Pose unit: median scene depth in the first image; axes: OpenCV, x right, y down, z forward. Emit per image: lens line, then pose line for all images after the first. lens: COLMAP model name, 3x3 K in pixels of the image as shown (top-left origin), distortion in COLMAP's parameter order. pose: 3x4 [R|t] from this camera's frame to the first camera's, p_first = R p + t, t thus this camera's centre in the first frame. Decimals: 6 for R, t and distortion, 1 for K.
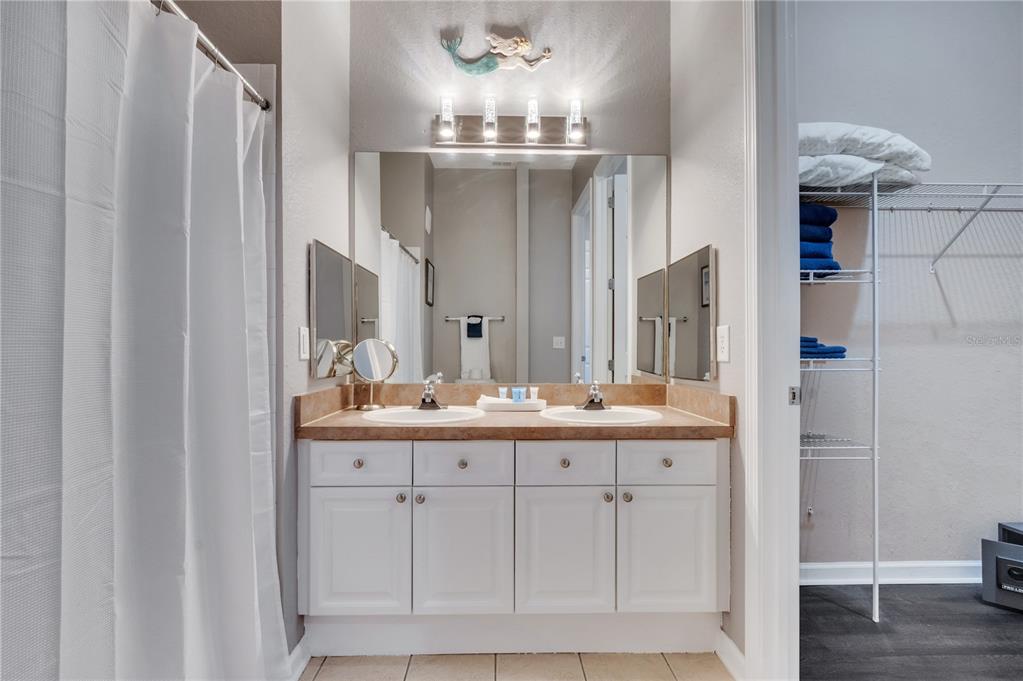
lens RADIAL K [[463.6, 0, 509.1], [0, 463.6, 346.4], [0, 0, 1]] dist [0.005489, 0.000147]
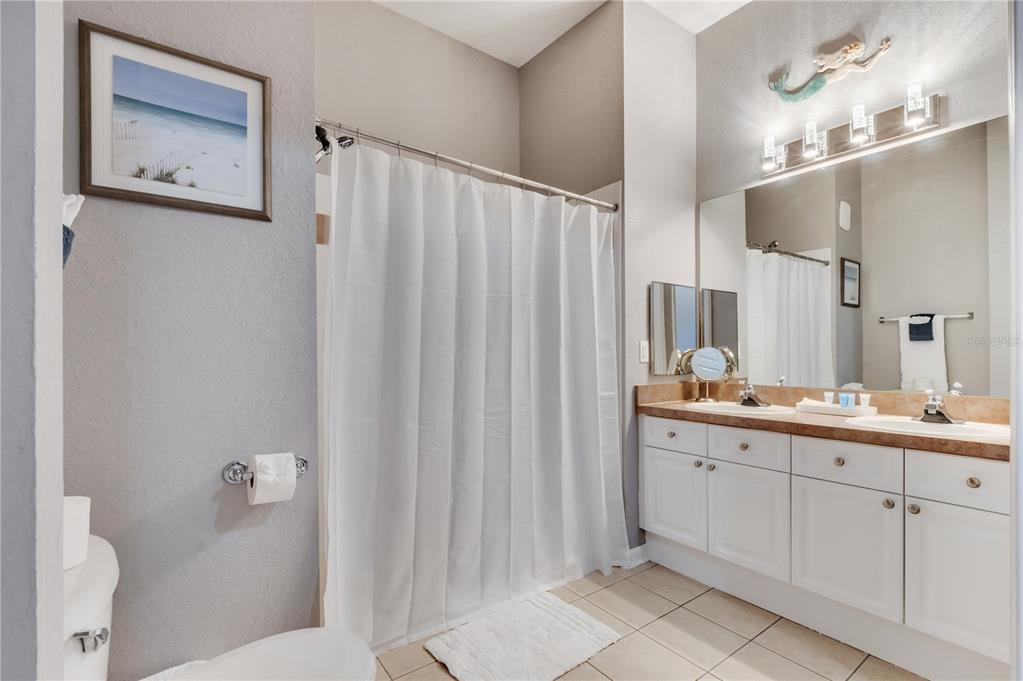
lens RADIAL K [[463.6, 0, 510.6], [0, 463.6, 345.7], [0, 0, 1]] dist [0.005489, 0.000147]
pose [[0.582898, -0.016771, -0.812372, 0.418863], [0.005922, 0.999848, -0.016392, -0.002479], [0.812524, 0.004744, 0.582909, -0.185364]]
